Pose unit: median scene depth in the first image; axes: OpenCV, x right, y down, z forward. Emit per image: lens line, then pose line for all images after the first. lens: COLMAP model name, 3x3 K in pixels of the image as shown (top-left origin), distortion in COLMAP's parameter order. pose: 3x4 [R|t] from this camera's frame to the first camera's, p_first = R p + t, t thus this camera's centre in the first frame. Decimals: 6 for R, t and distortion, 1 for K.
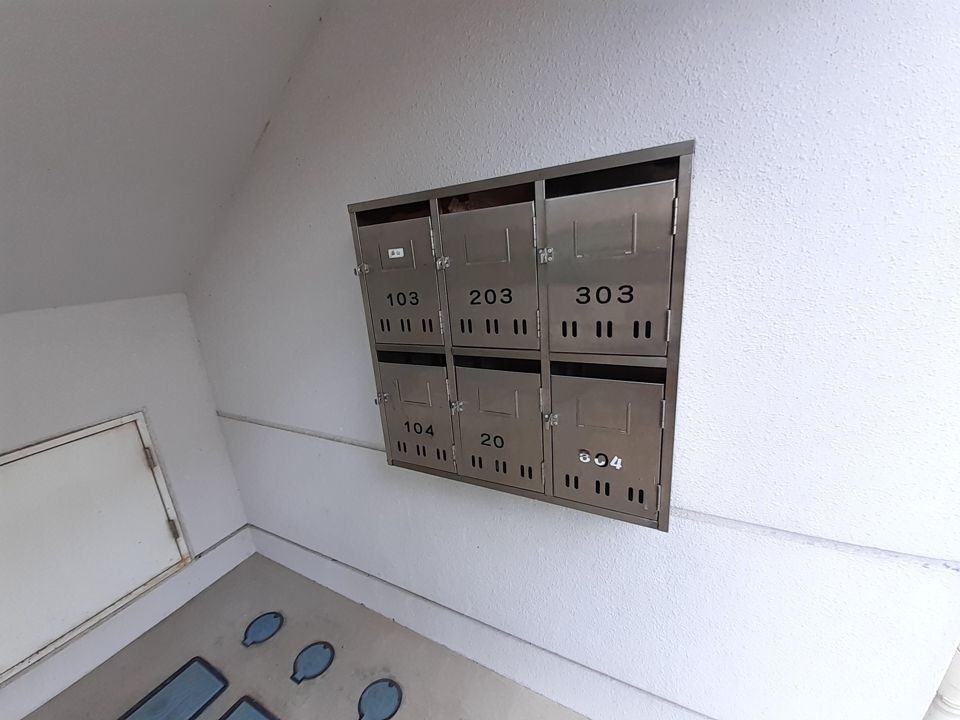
lens RADIAL K [[387.2, 0, 476.2], [0, 387.2, 362.0], [0, 0, 1]] dist [-0.002432, -0.000309]
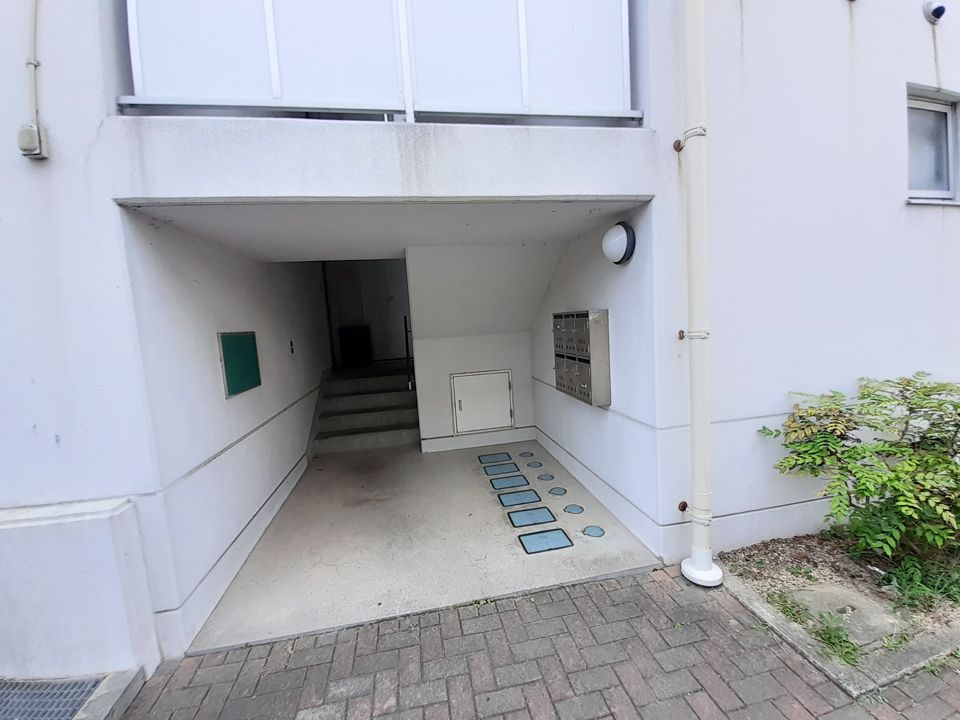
lens RADIAL K [[387.2, 0, 480.0], [0, 387.2, 359.6], [0, 0, 1]] dist [-0.002432, -0.000309]
pose [[0.622991, 0.119102, -0.773109, 1.334181], [-0.190837, 0.981618, -0.002557, 0.108416], [0.758593, 0.149131, 0.634268, -1.127231]]
